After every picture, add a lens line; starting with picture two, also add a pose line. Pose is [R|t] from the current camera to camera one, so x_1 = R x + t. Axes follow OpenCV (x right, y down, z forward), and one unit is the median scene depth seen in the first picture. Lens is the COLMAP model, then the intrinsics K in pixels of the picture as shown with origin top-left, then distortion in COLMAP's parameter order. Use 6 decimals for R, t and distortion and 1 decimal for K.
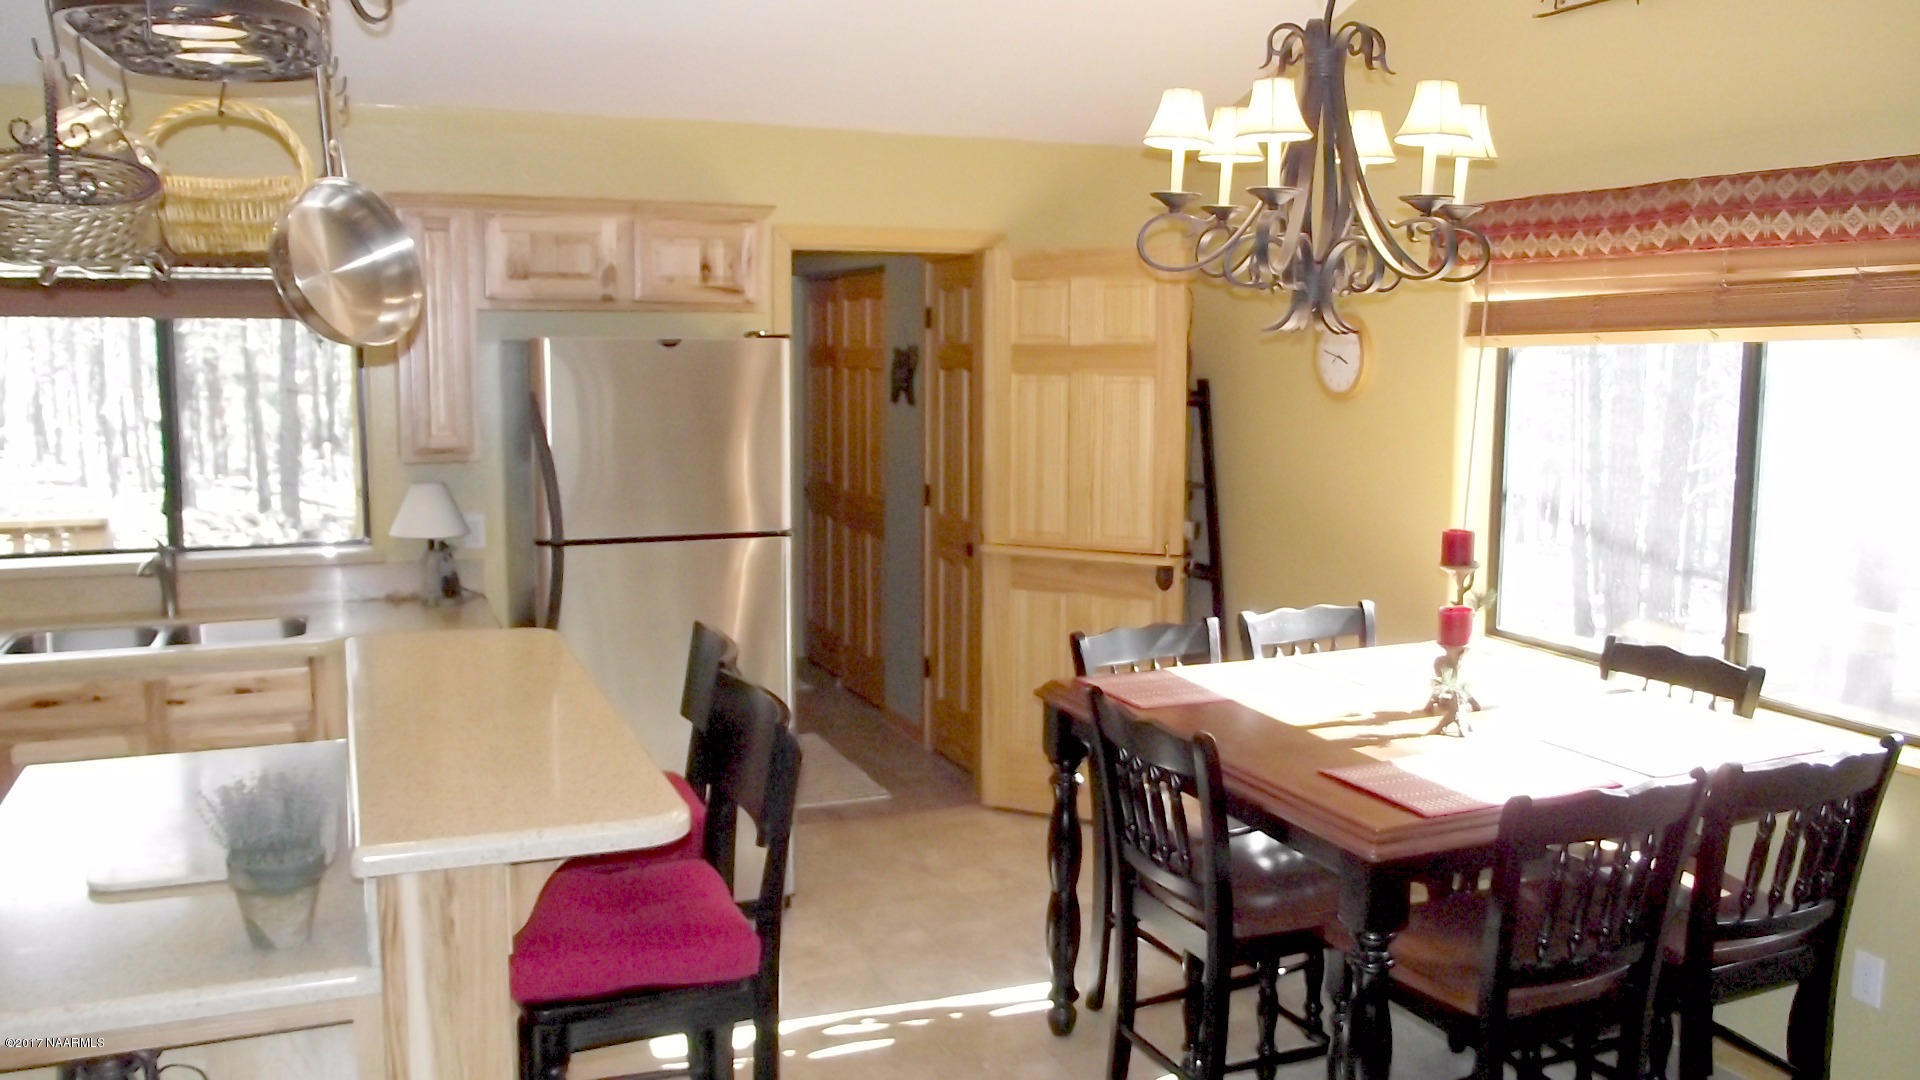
lens RADIAL K [[1545.6, 0, 935.1], [0, 1545.6, 536.2], [0, 0, 1]] dist [-0.039205, 0.007137]
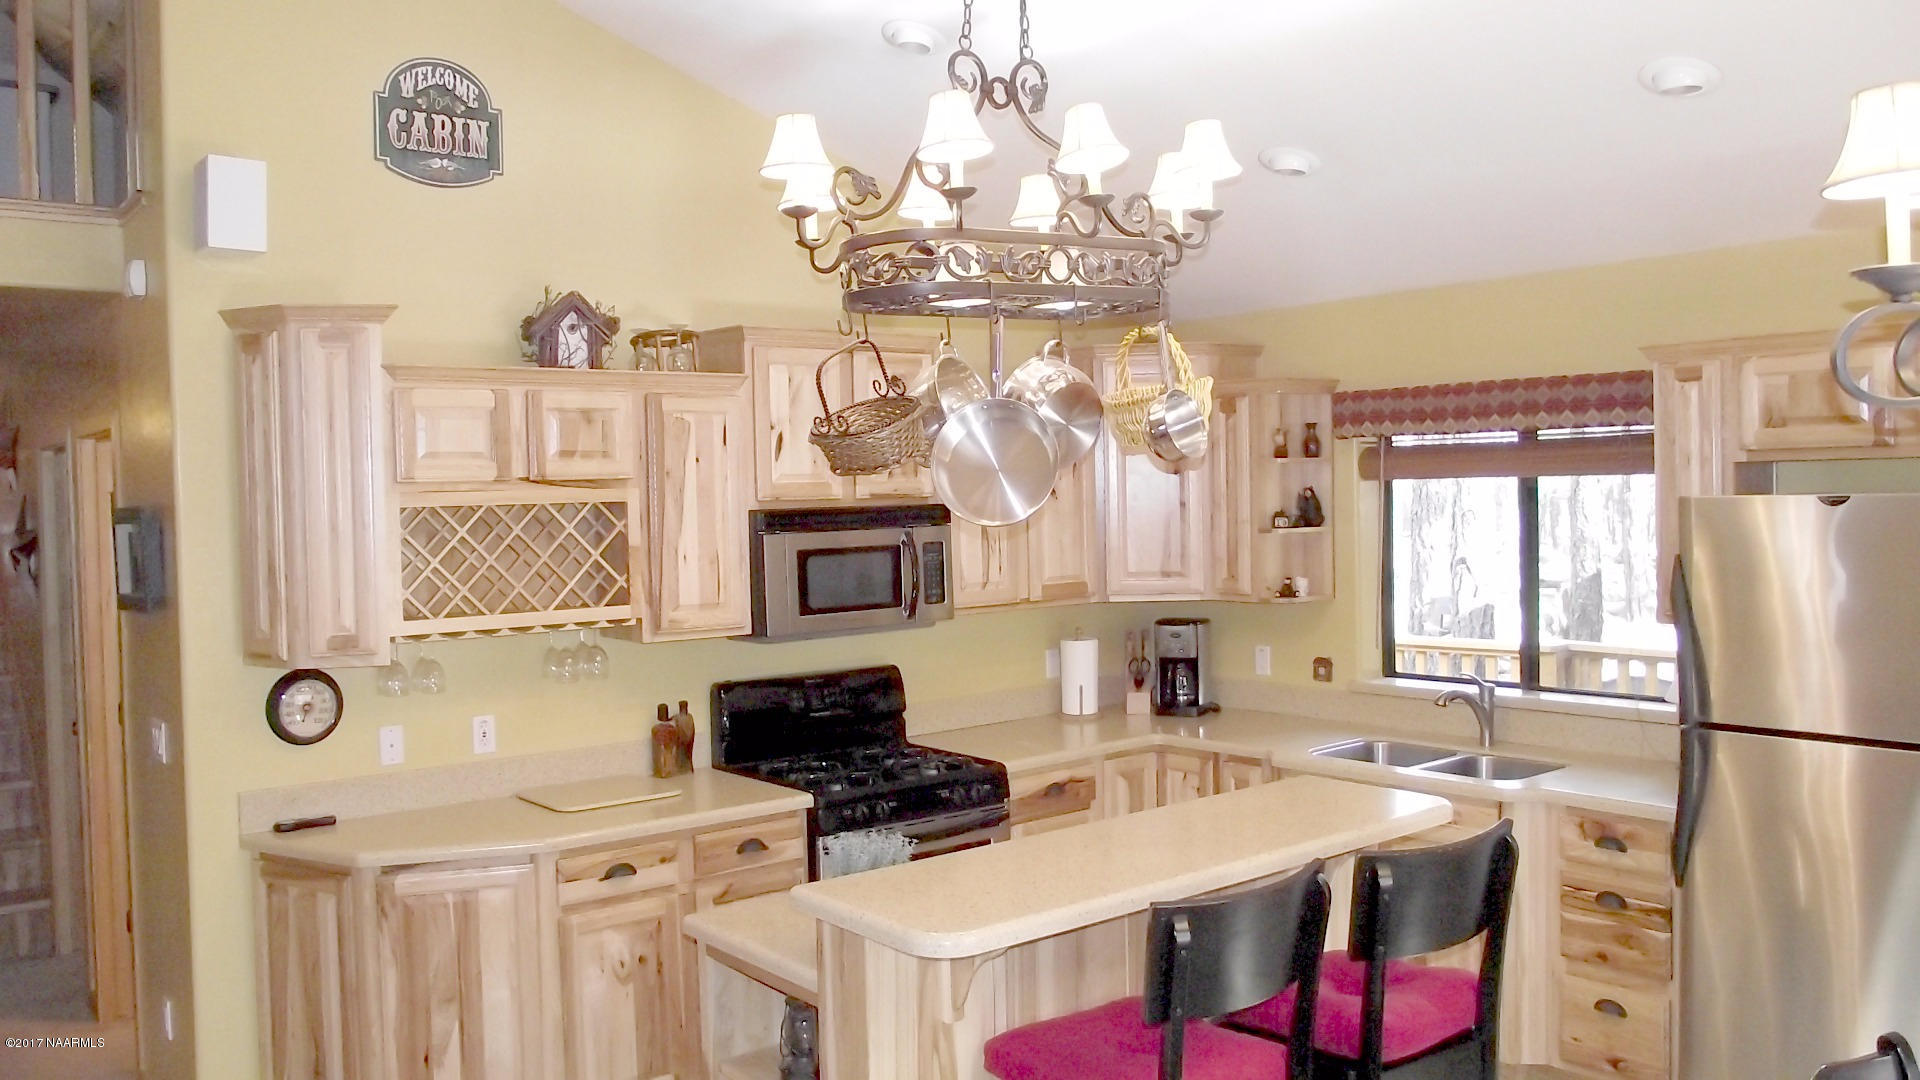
lens RADIAL K [[1545.6, 0, 935.1], [0, 1545.6, 536.2], [0, 0, 1]] dist [-0.039205, 0.007137]
pose [[0.338374, 0.016985, -0.940859, 0.412631], [-0.115295, 0.993052, -0.023537, -0.027502], [0.933922, 0.116440, 0.337981, 0.258530]]
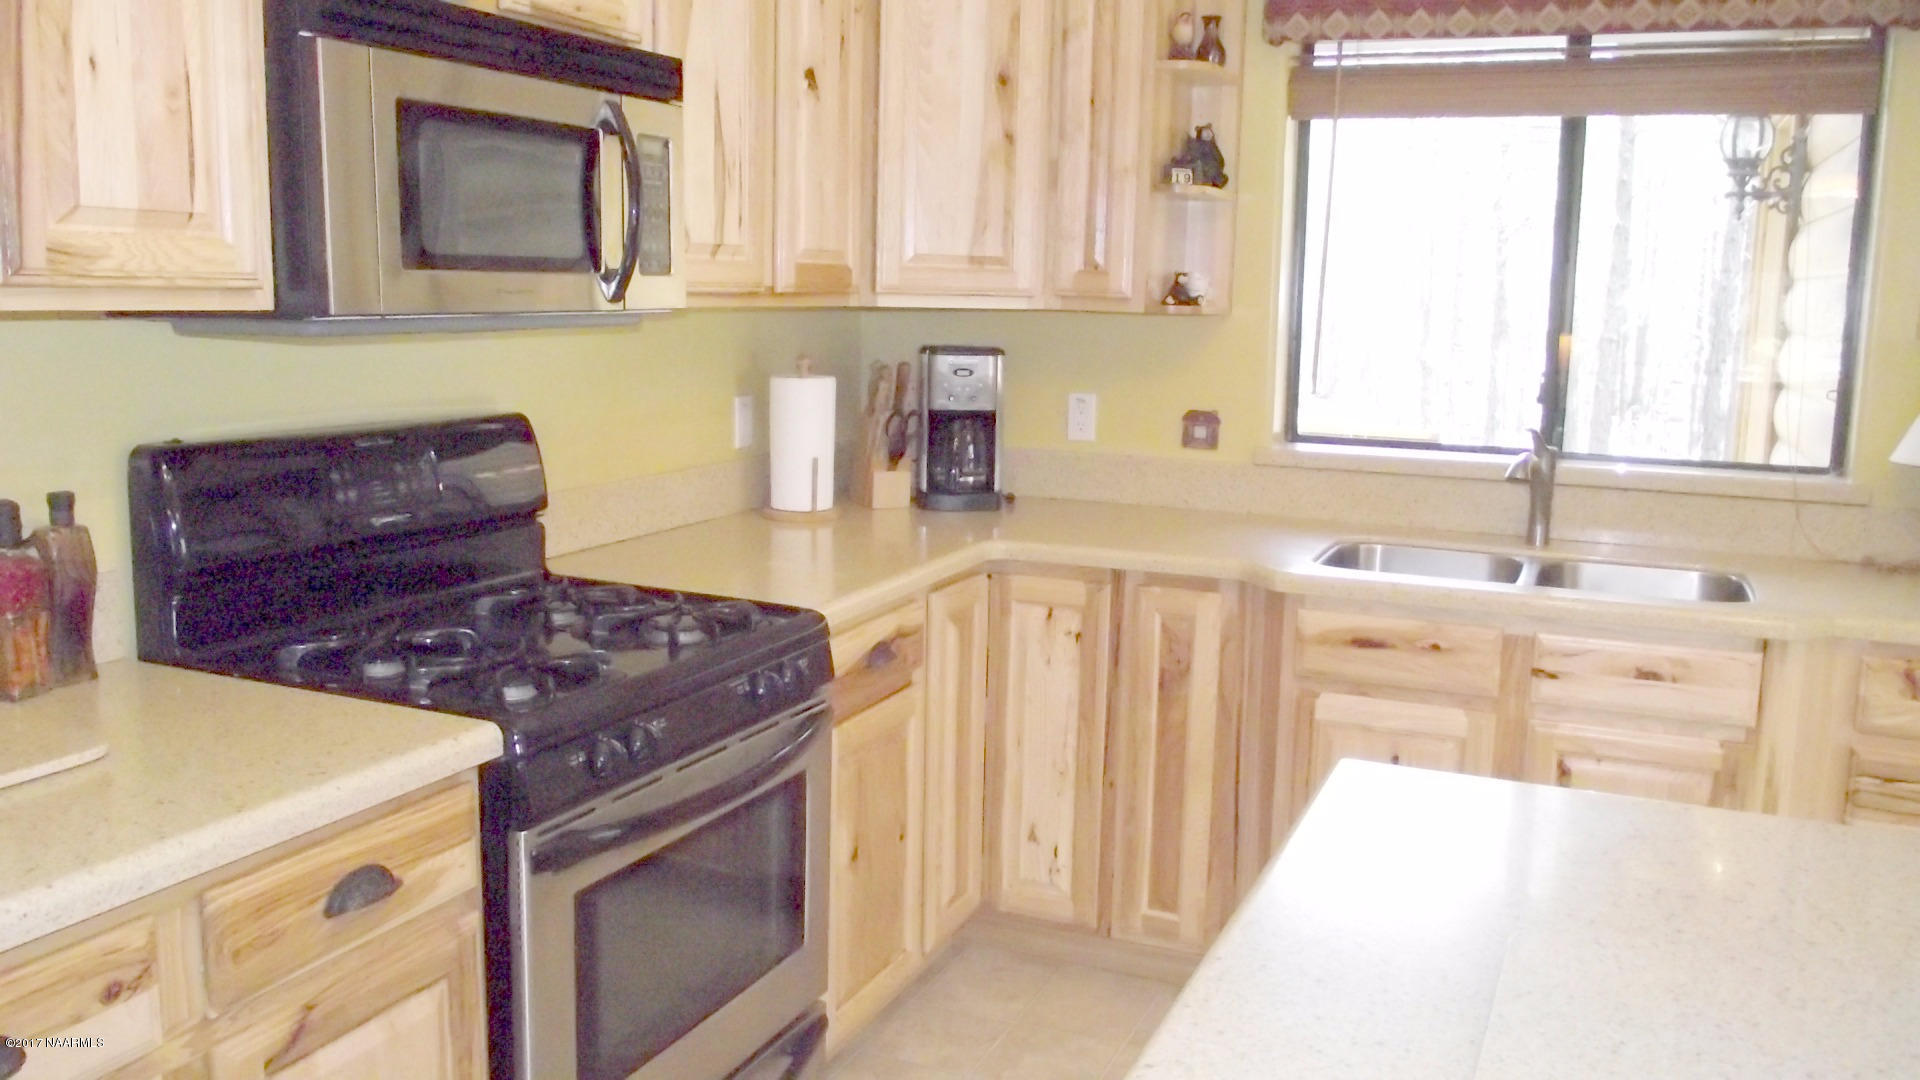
lens RADIAL K [[1545.6, 0, 935.1], [0, 1545.6, 536.2], [0, 0, 1]] dist [-0.039205, 0.007137]
pose [[0.729739, 0.117606, -0.673535, -0.246735], [-0.119165, 0.991895, 0.044086, 0.051391], [0.673261, 0.048090, 0.737839, 0.334219]]
